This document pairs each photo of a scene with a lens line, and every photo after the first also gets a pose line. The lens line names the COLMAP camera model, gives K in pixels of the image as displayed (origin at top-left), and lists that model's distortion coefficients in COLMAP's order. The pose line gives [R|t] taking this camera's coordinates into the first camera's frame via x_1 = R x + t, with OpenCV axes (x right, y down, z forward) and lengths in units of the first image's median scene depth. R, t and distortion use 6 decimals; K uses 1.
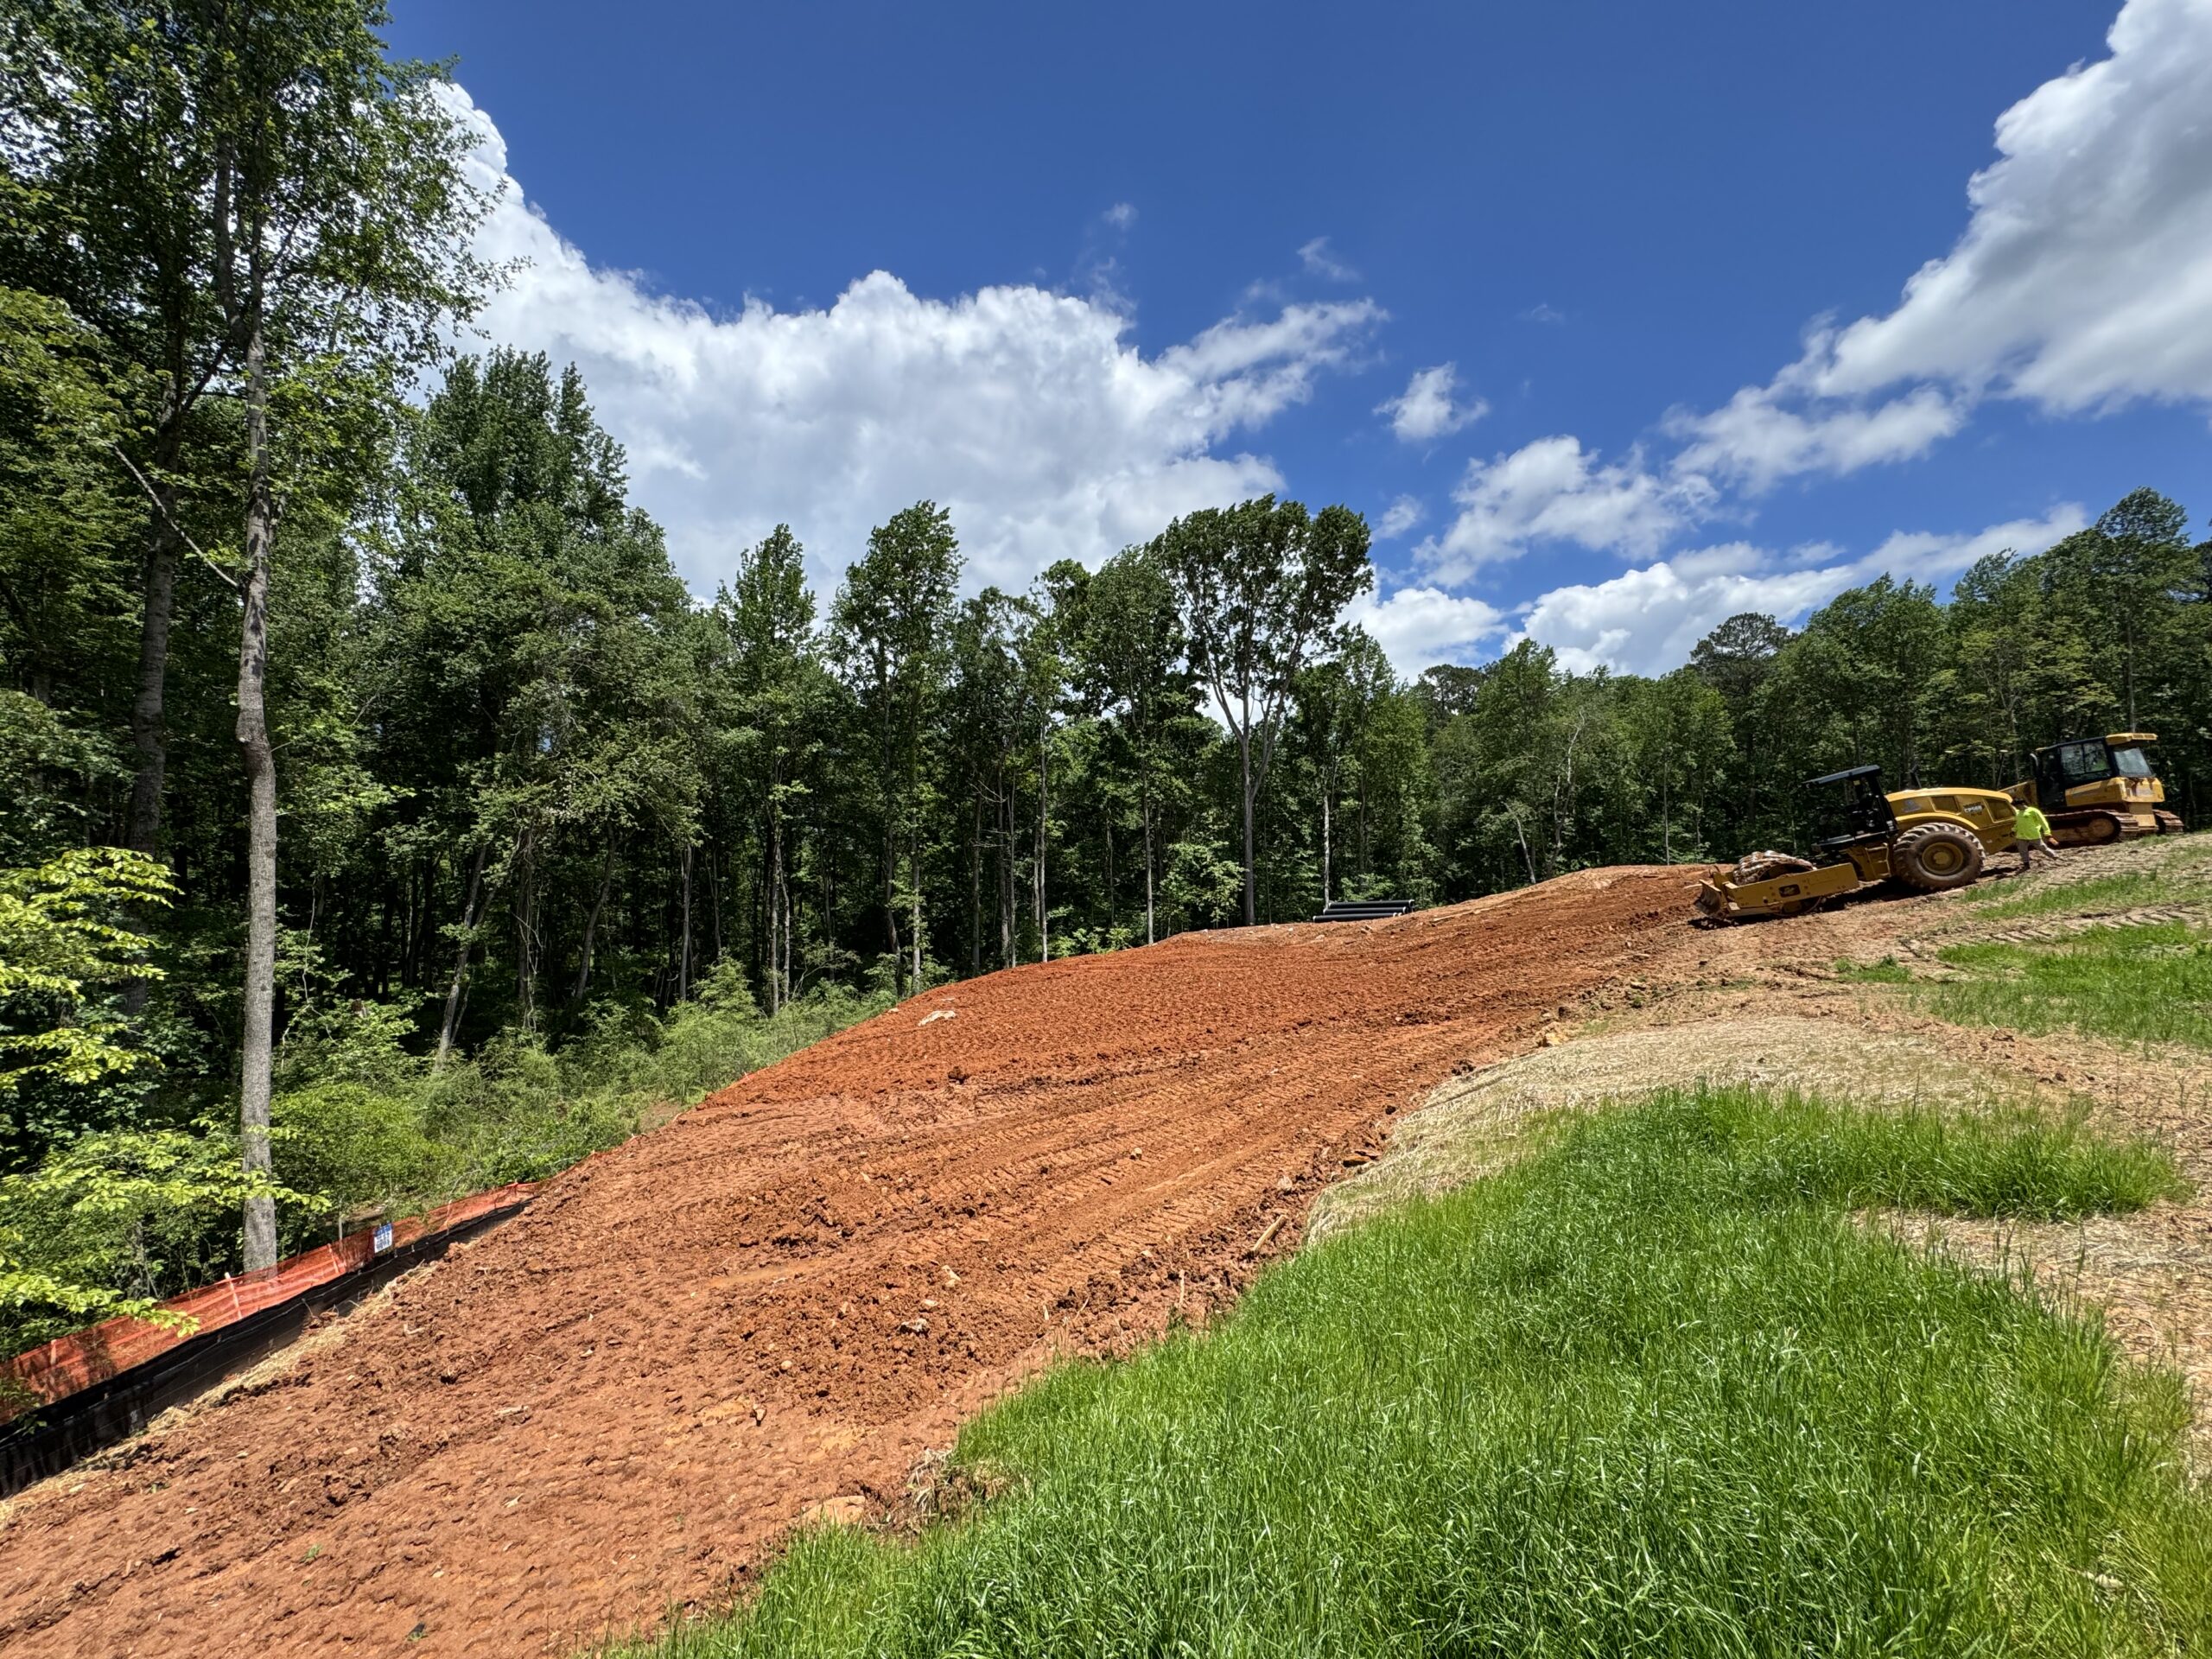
lens RADIAL K [[889.1, 0, 1120.7], [0, 889.1, 841.7], [0, 0, 1]] dist [-0.000744, -0.000228]
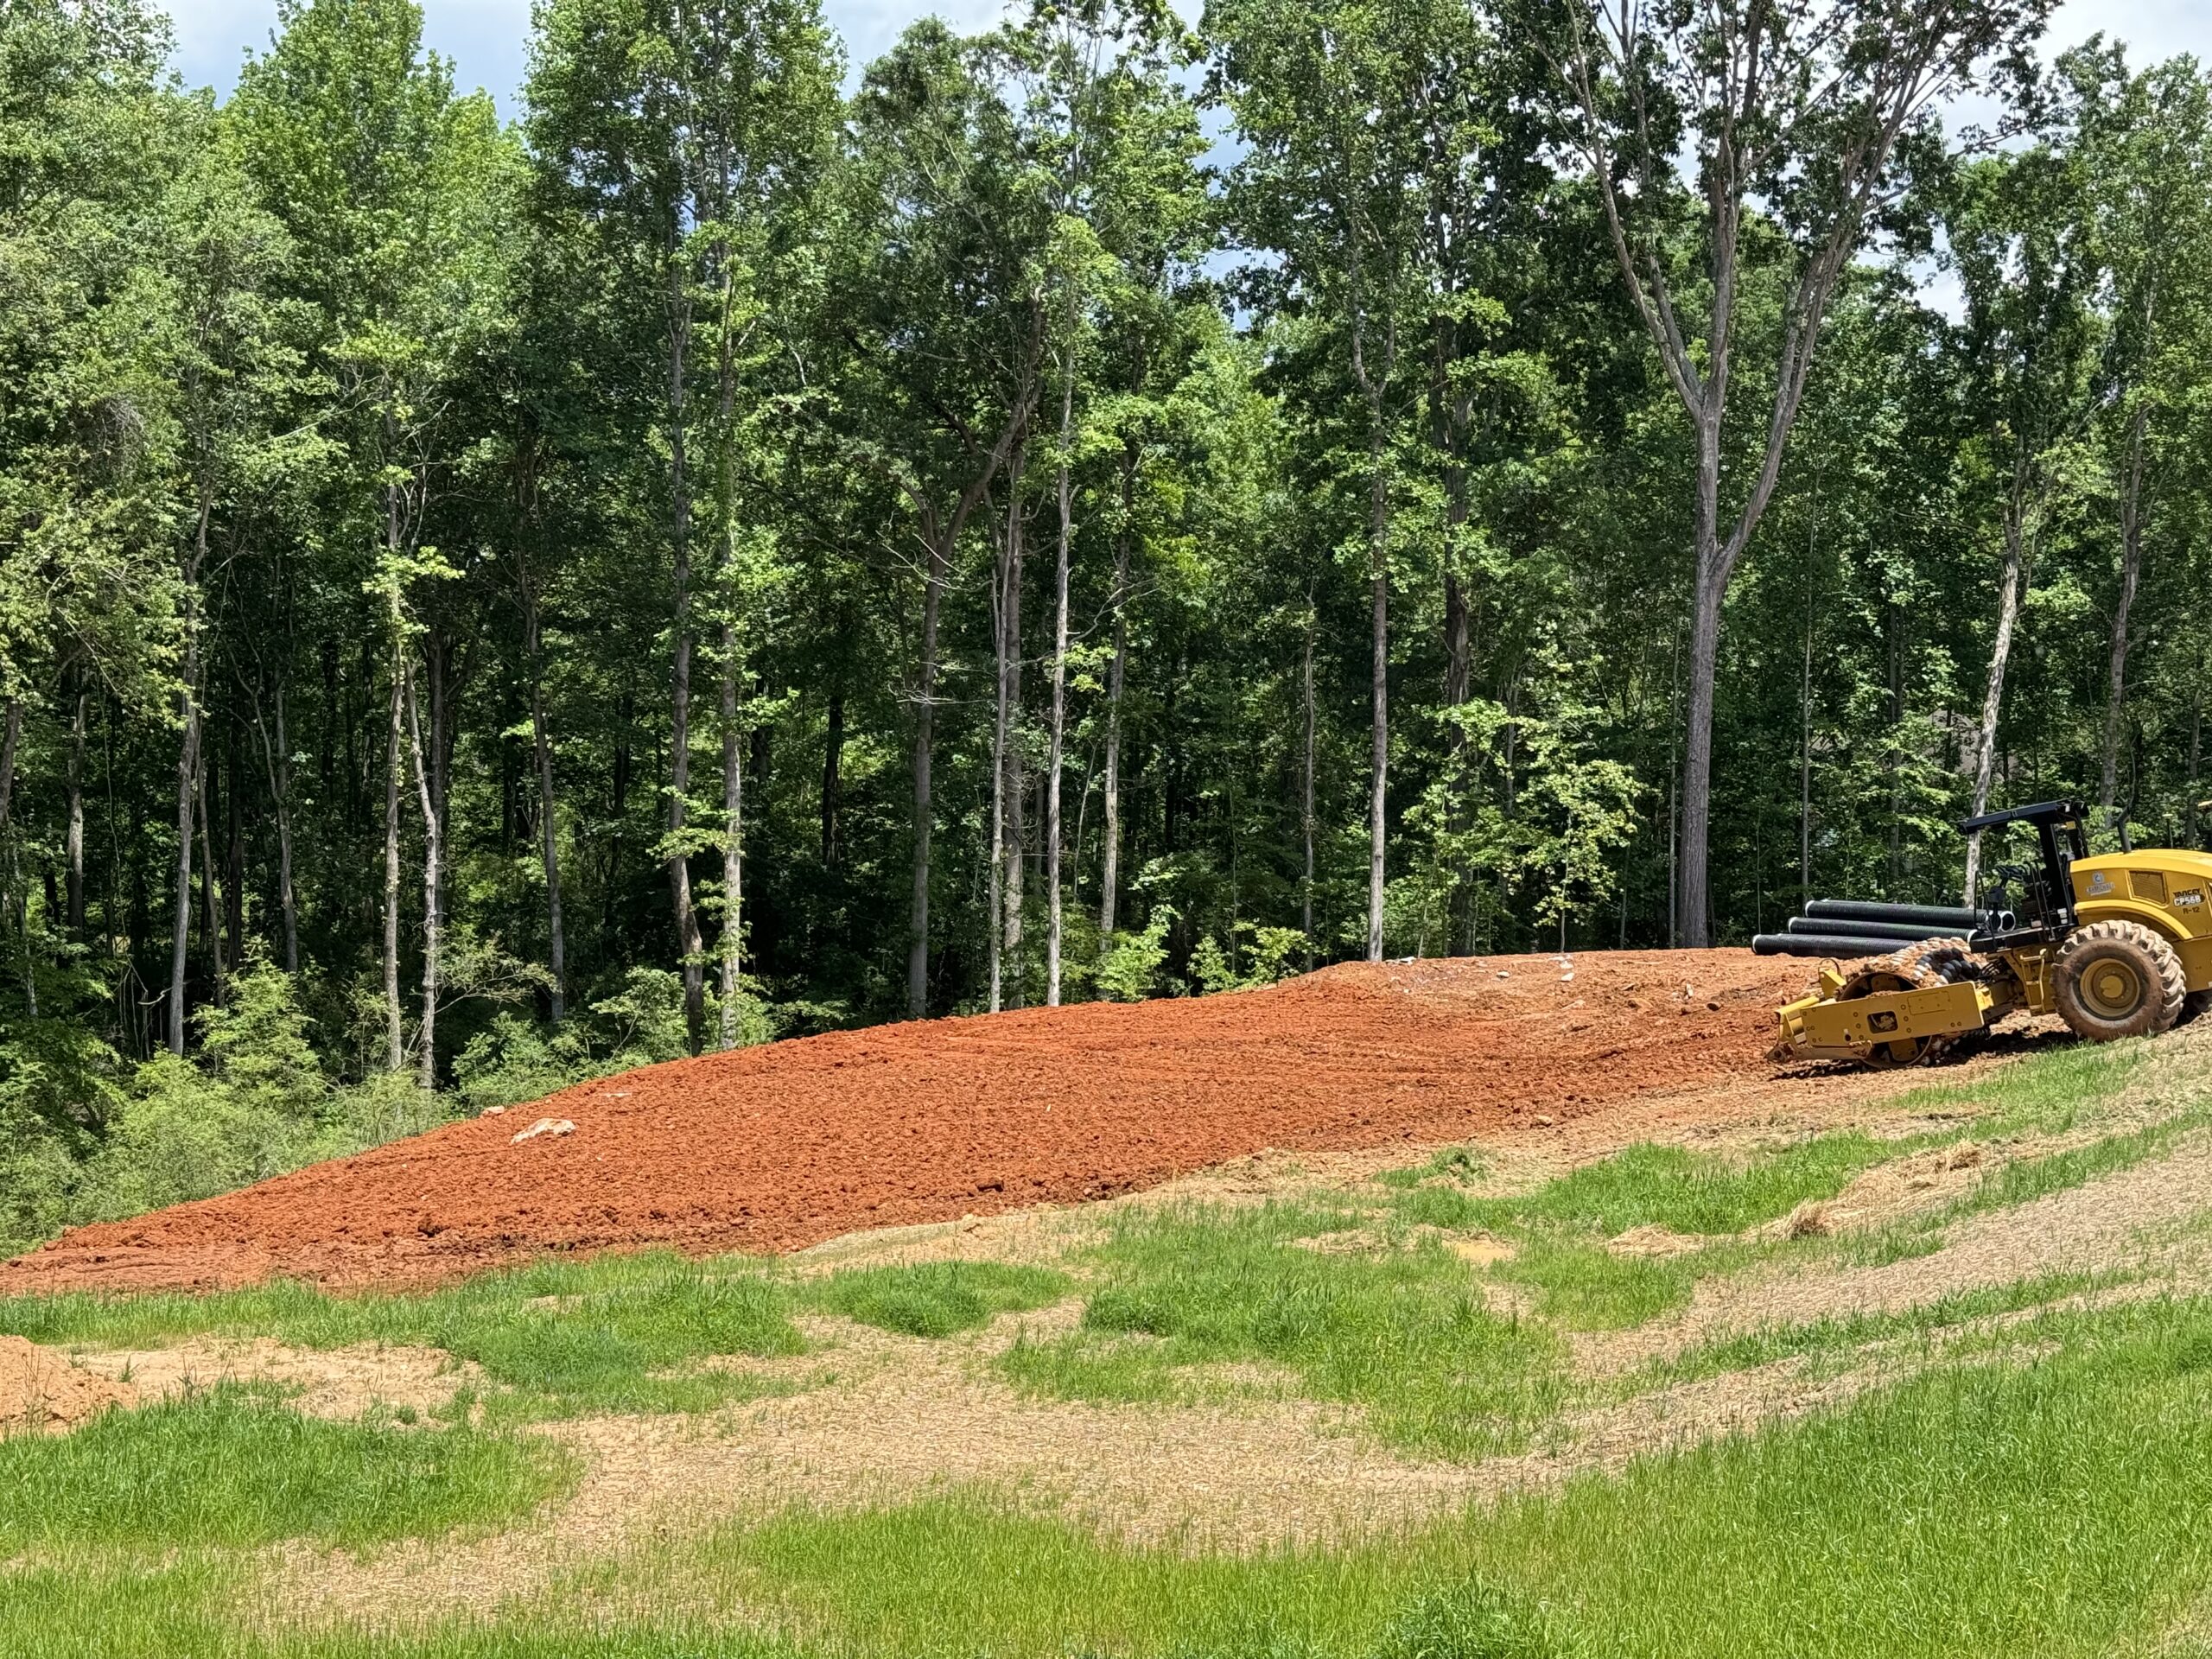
lens RADIAL K [[2959.9, 0, 1091.4], [0, 2959.9, 818.4], [0, 0, 1]] dist [0.122280, 0.000000]
pose [[0.975230, 0.051450, -0.215124, 0.212550], [-0.032457, 0.995330, 0.090909, -0.068315], [0.218797, -0.081675, 0.972346, -0.267267]]
